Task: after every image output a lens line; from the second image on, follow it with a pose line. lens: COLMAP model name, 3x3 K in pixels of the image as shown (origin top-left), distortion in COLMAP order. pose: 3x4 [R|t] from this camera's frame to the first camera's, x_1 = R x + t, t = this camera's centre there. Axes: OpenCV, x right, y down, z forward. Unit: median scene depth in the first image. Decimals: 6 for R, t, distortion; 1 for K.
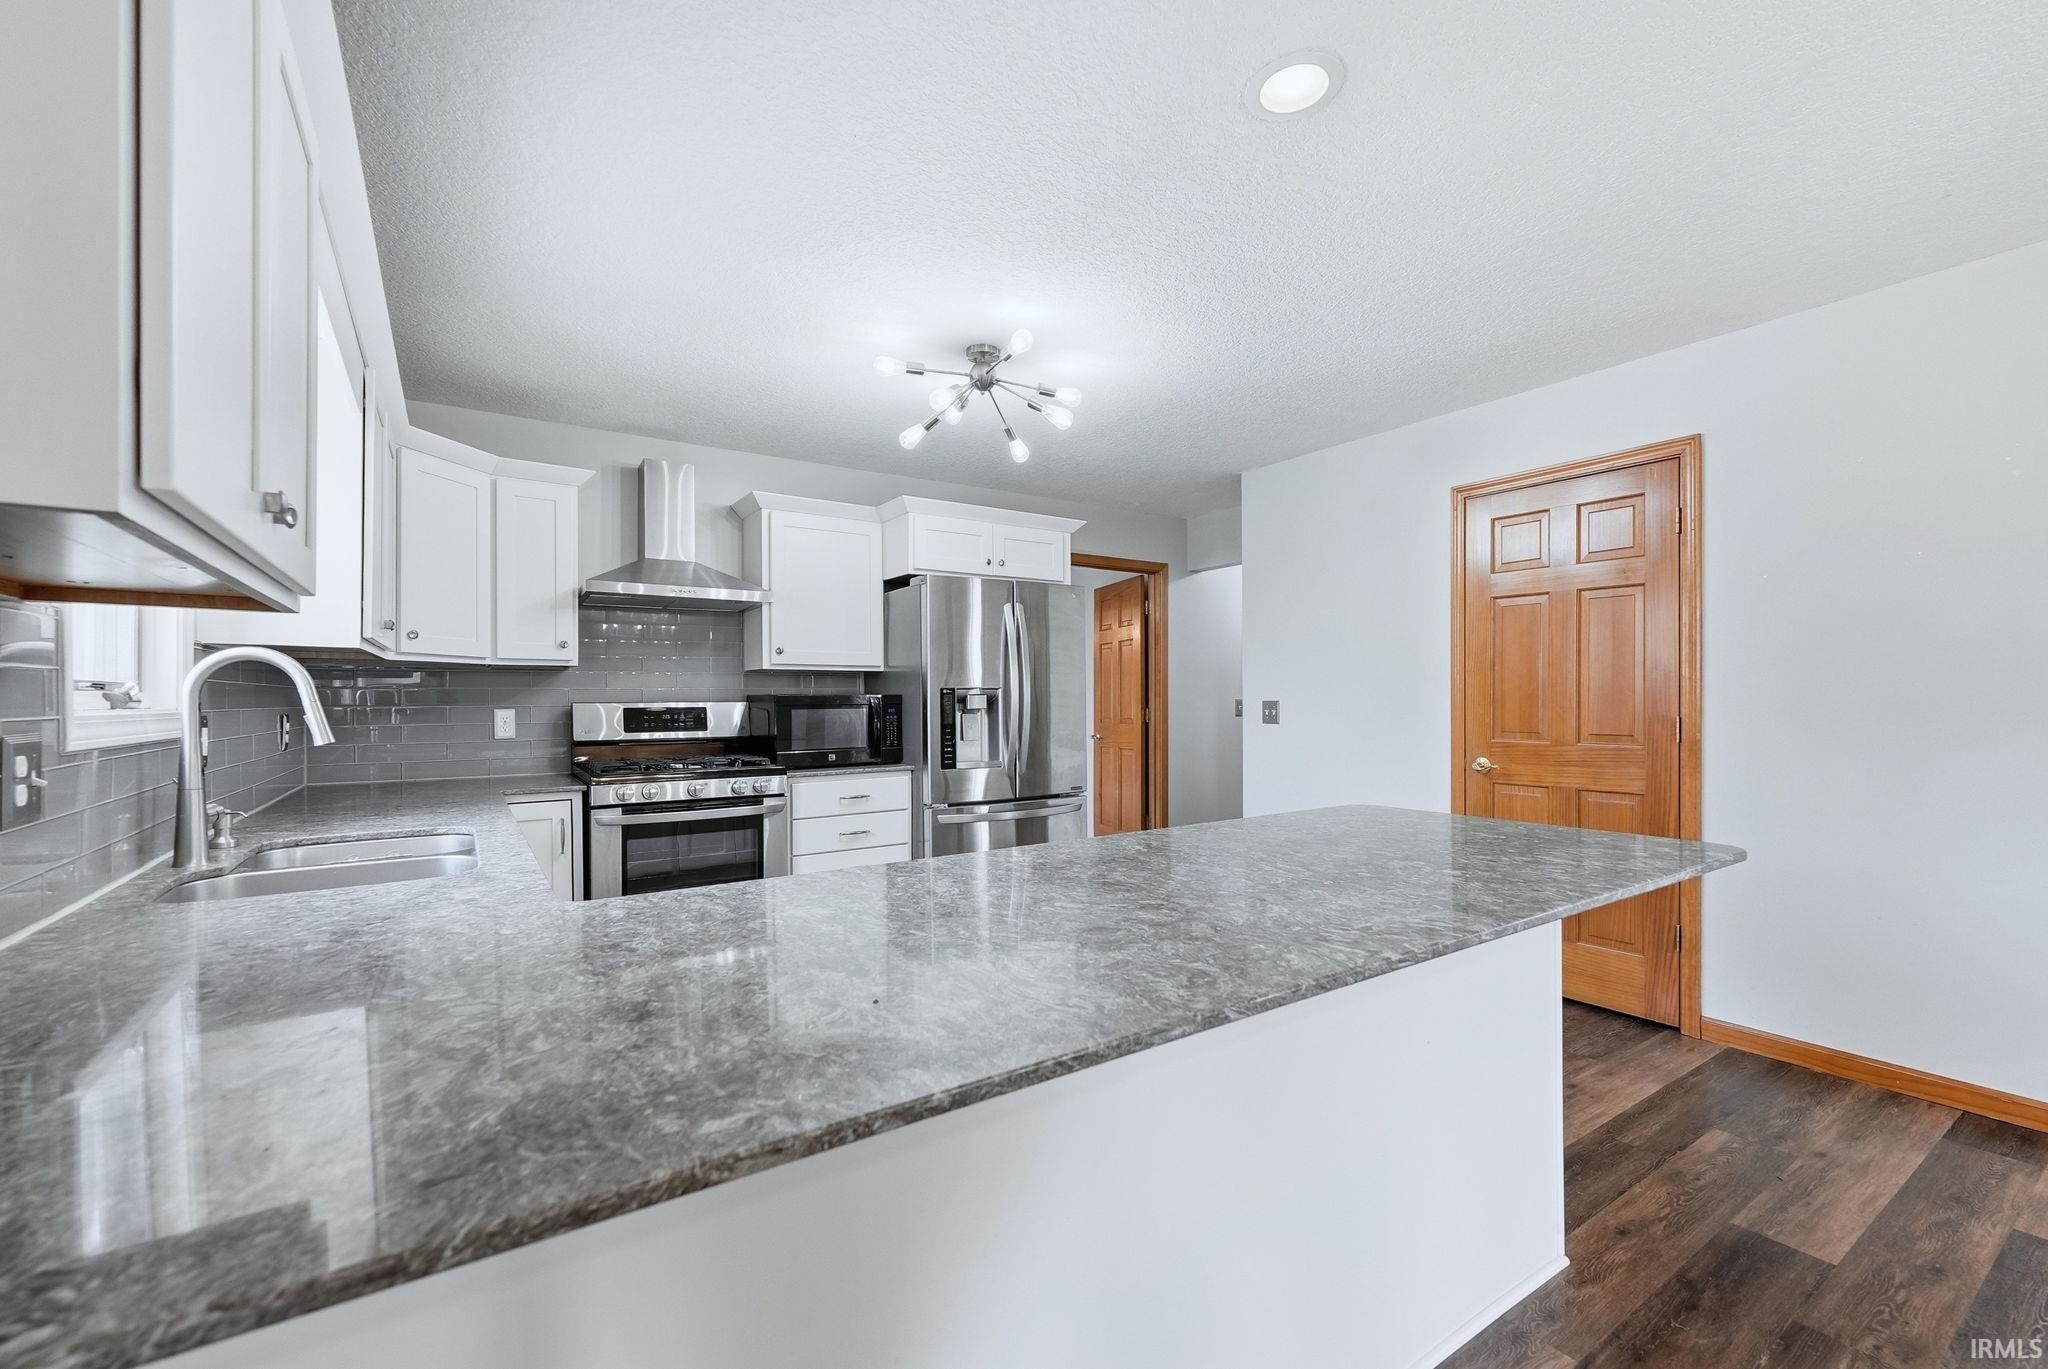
lens RADIAL K [[845.8, 0, 1018.8], [0, 845.8, 705.4], [0, 0, 1]] dist [0.000362, 0.000050]
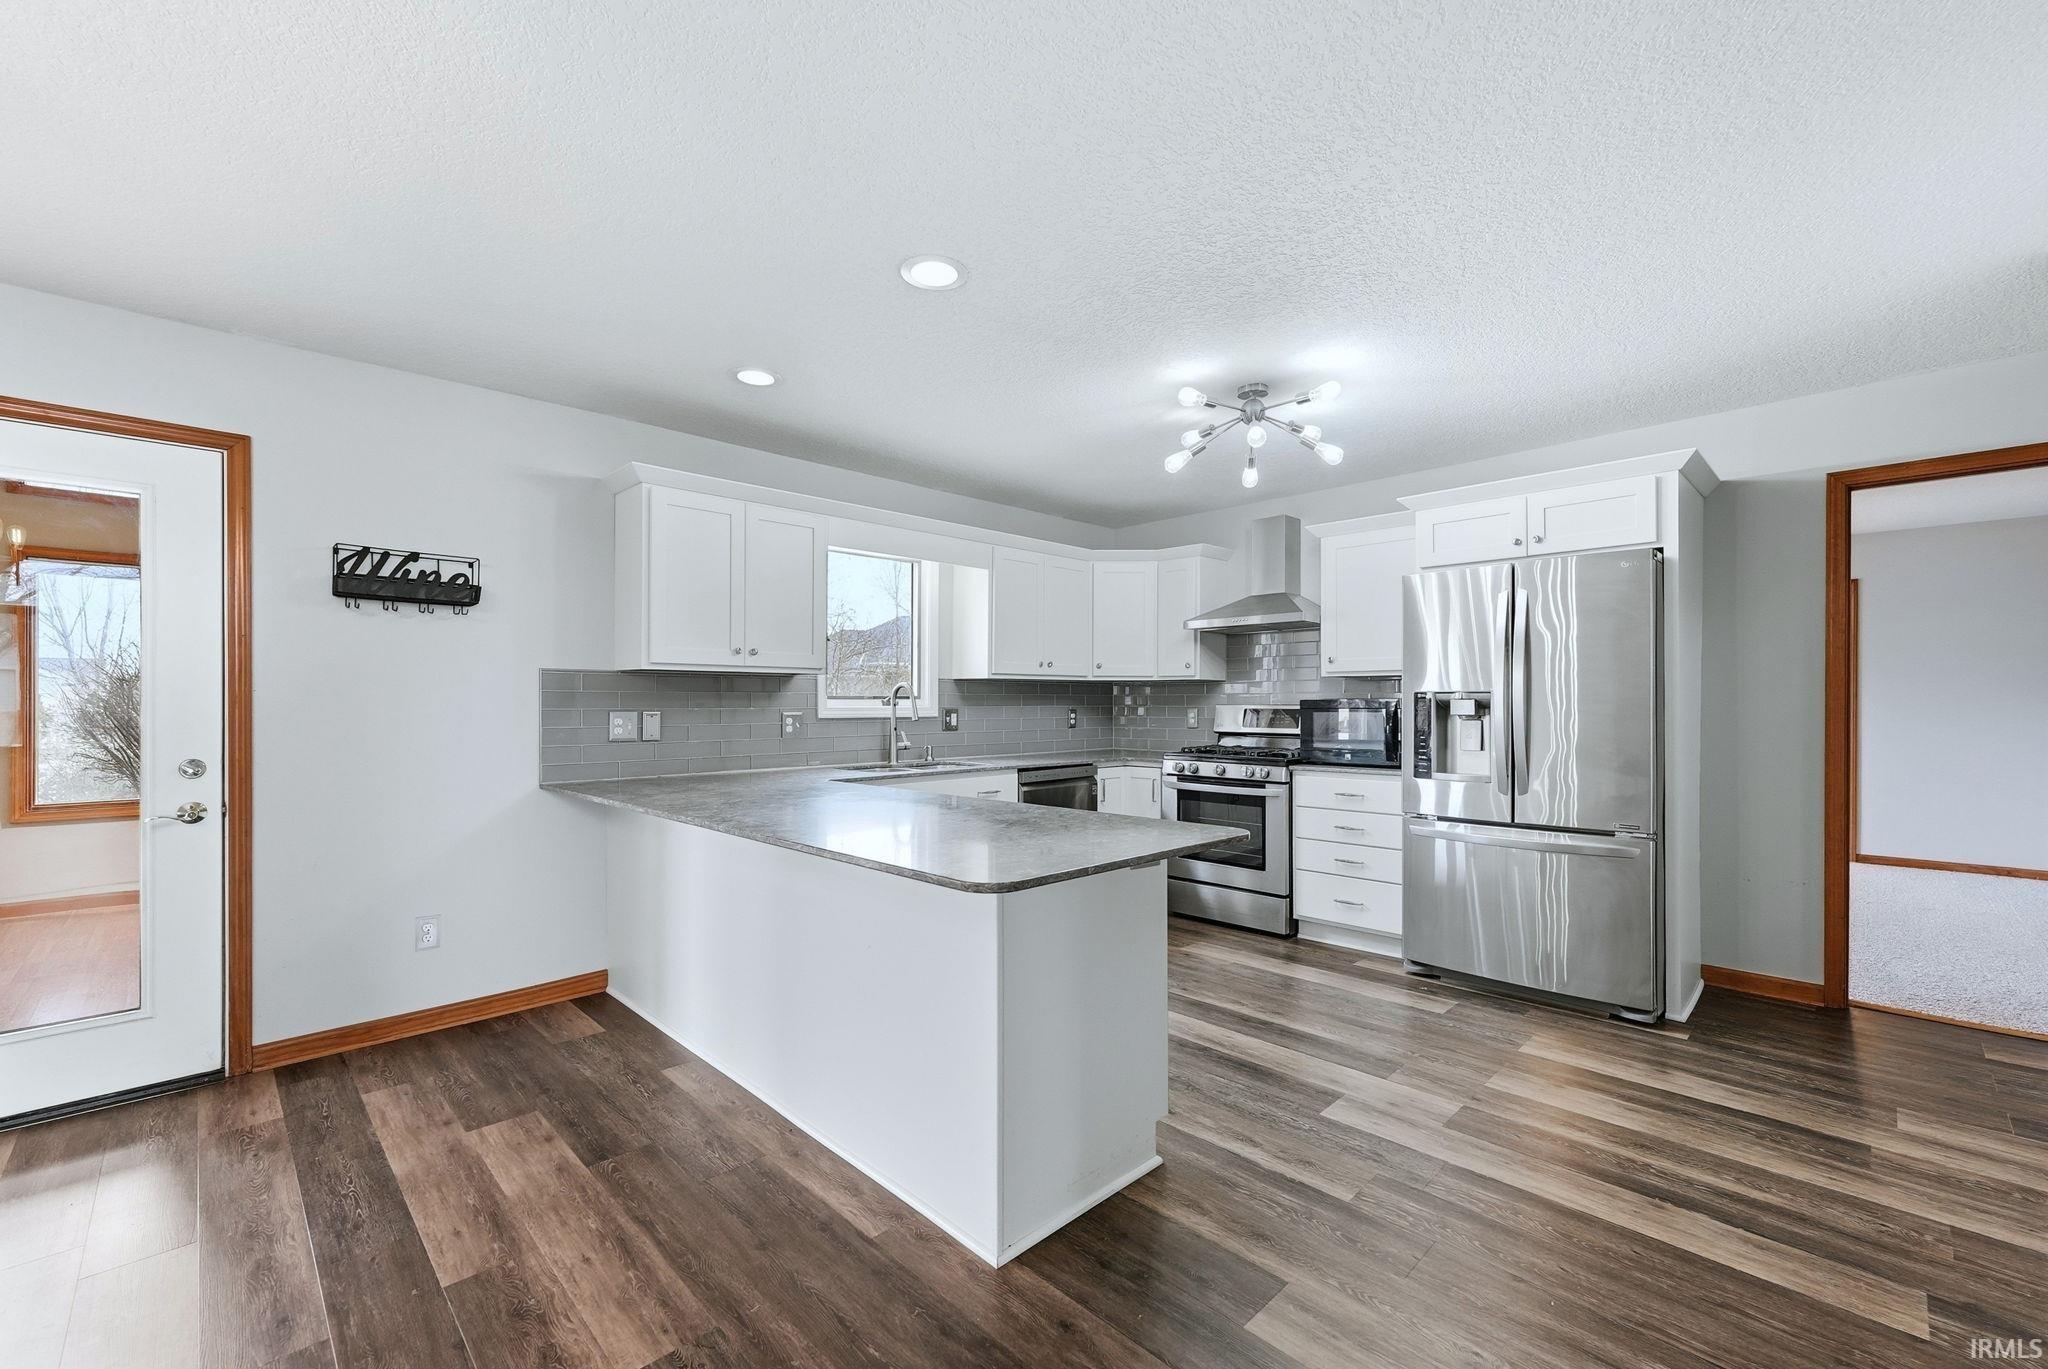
lens RADIAL K [[838.0, 0, 1018.3], [0, 838.0, 701.8], [0, 0, 1]] dist [-0.000754, -0.000069]
pose [[0.186909, 0.004330, -0.982368, 0.769997], [-0.008572, 0.999959, 0.002776, -0.008733], [0.982340, 0.007902, 0.186939, 0.392866]]
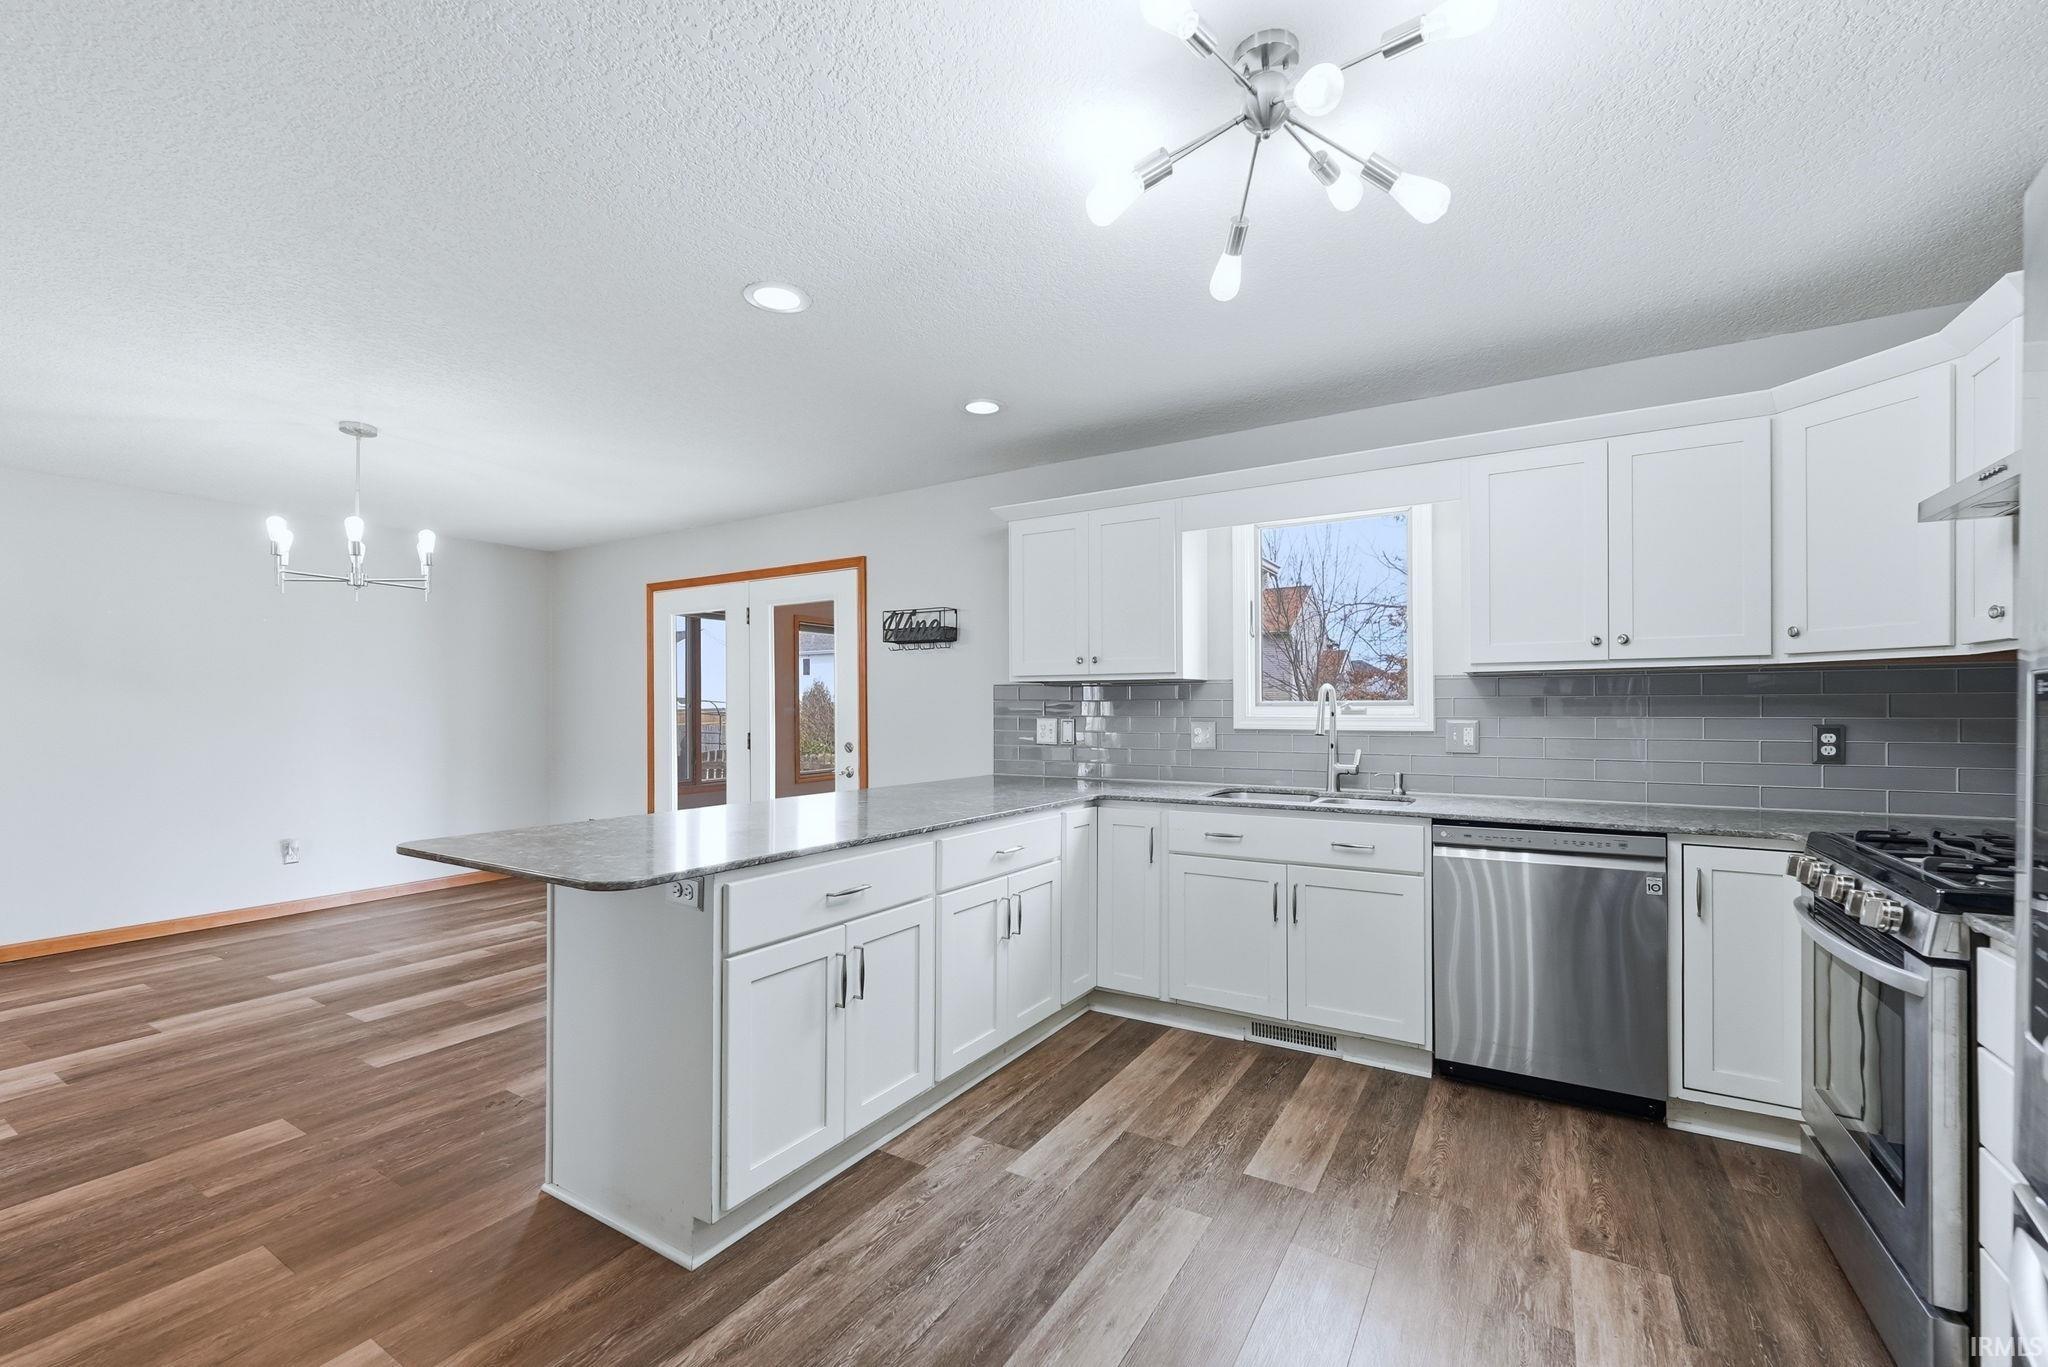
lens RADIAL K [[845.8, 0, 1018.8], [0, 845.8, 704.4], [0, 0, 1]] dist [0.000362, 0.000050]
pose [[-0.906518, 0.004998, -0.422138, 0.254755], [0.003548, 0.999985, 0.004221, -0.014439], [0.422153, 0.002329, -0.906522, 1.116908]]
